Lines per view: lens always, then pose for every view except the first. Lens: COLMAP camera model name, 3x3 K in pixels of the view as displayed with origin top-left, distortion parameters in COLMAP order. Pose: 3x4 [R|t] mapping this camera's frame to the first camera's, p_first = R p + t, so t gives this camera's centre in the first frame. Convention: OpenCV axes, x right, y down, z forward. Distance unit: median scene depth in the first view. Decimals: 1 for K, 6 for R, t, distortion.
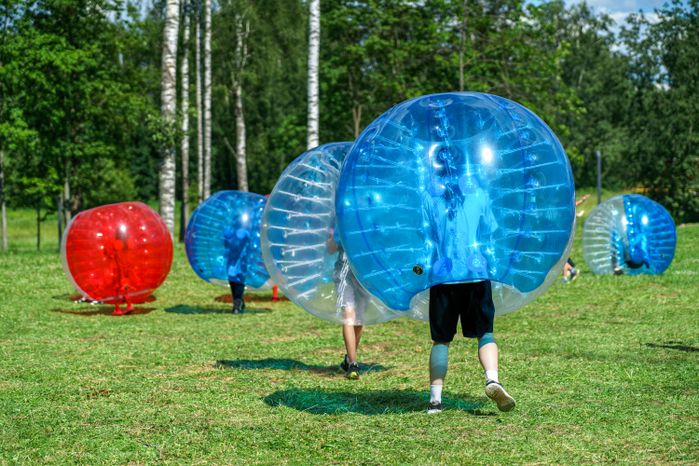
lens RADIAL K [[2185.2, 0, 349.5], [0, 2185.2, 233.0], [0, 0, 1]] dist [-0.054841, -0.643141]
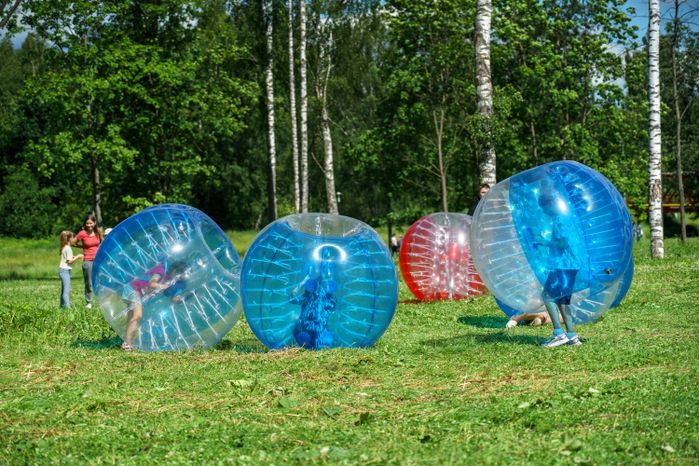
lens RADIAL K [[2185.2, 0, 349.5], [0, 2185.2, 233.0], [0, 0, 1]] dist [-0.054841, -0.643141]
pose [[0.997852, -0.027330, 0.059530, -0.108783], [0.028030, 0.999547, -0.010962, 0.002498], [-0.059204, 0.012607, 0.998166, 0.056639]]
